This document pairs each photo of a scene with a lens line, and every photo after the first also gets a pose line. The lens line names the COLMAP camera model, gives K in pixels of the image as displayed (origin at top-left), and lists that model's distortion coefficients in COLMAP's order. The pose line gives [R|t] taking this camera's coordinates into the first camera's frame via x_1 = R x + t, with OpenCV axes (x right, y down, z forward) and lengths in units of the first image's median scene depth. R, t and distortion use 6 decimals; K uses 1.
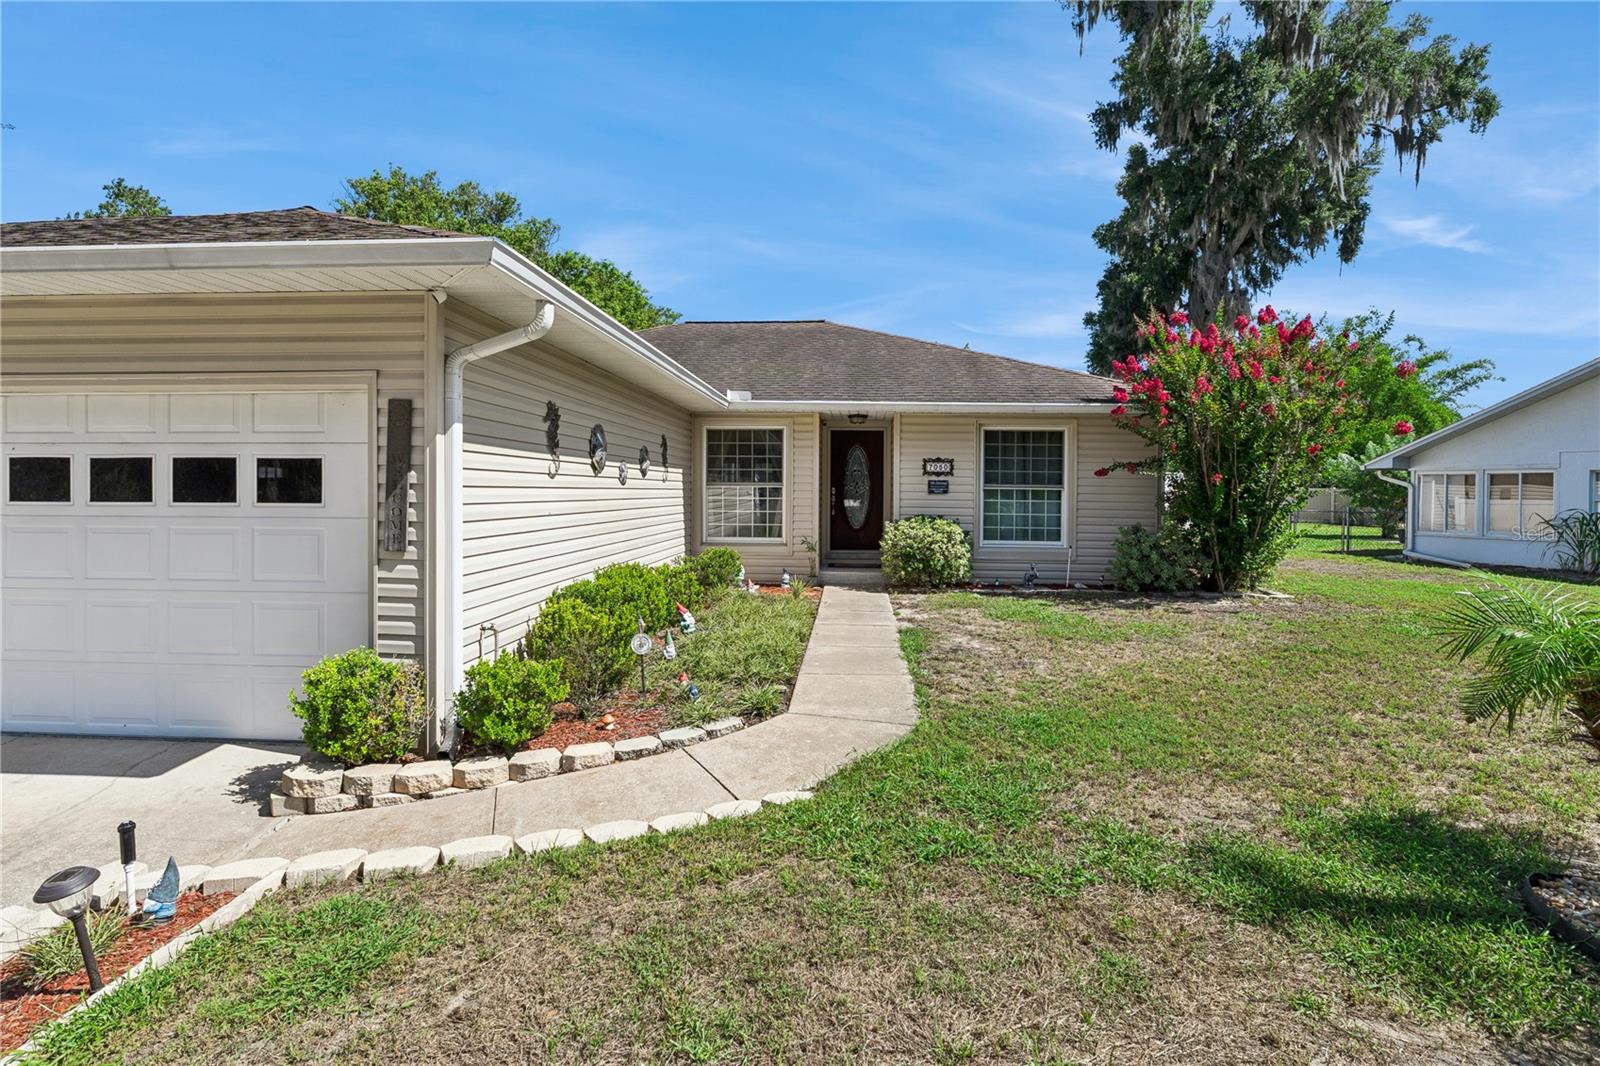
lens RADIAL K [[786.4, 0, 813.0], [0, 786.4, 503.0], [0, 0, 1]] dist [-0.008731, 0.000345]
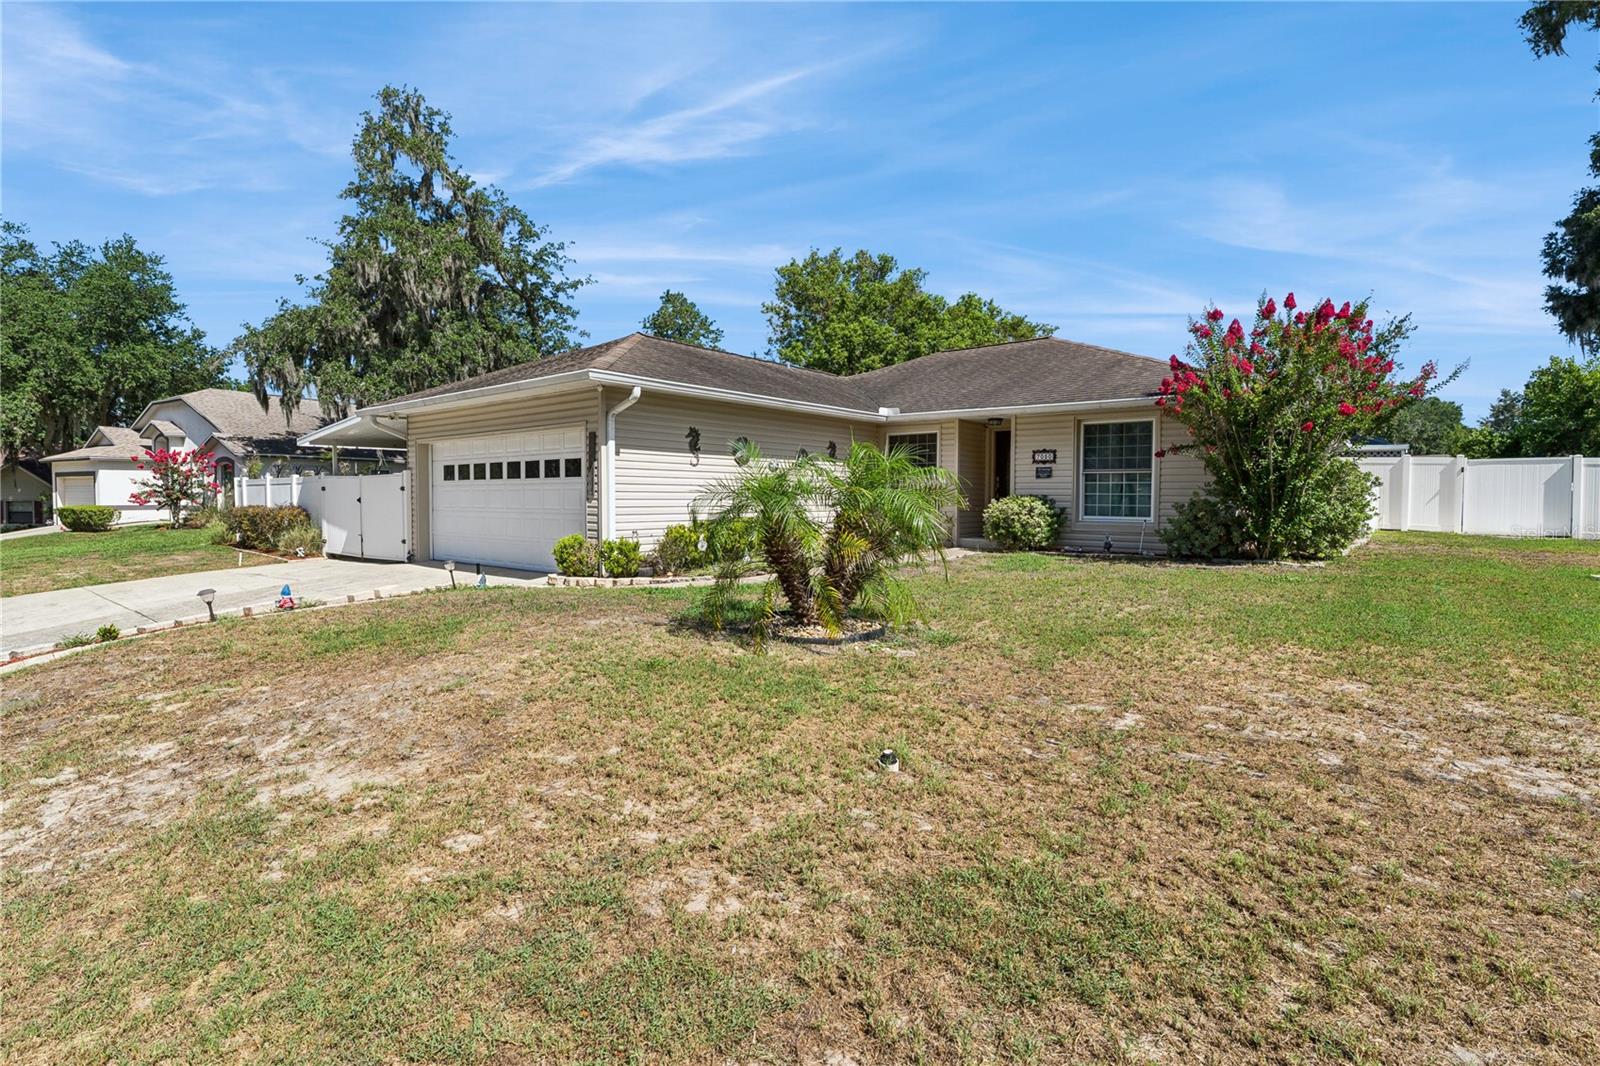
lens RADIAL K [[786.4, 0, 793.8], [0, 786.4, 529.7], [0, 0, 1]] dist [-0.008731, 0.000345]
pose [[0.804684, 0.018213, -0.593424, 0.278657], [-0.006791, 0.999746, 0.021475, 0.022245], [0.593664, -0.013251, 0.804604, -0.115621]]
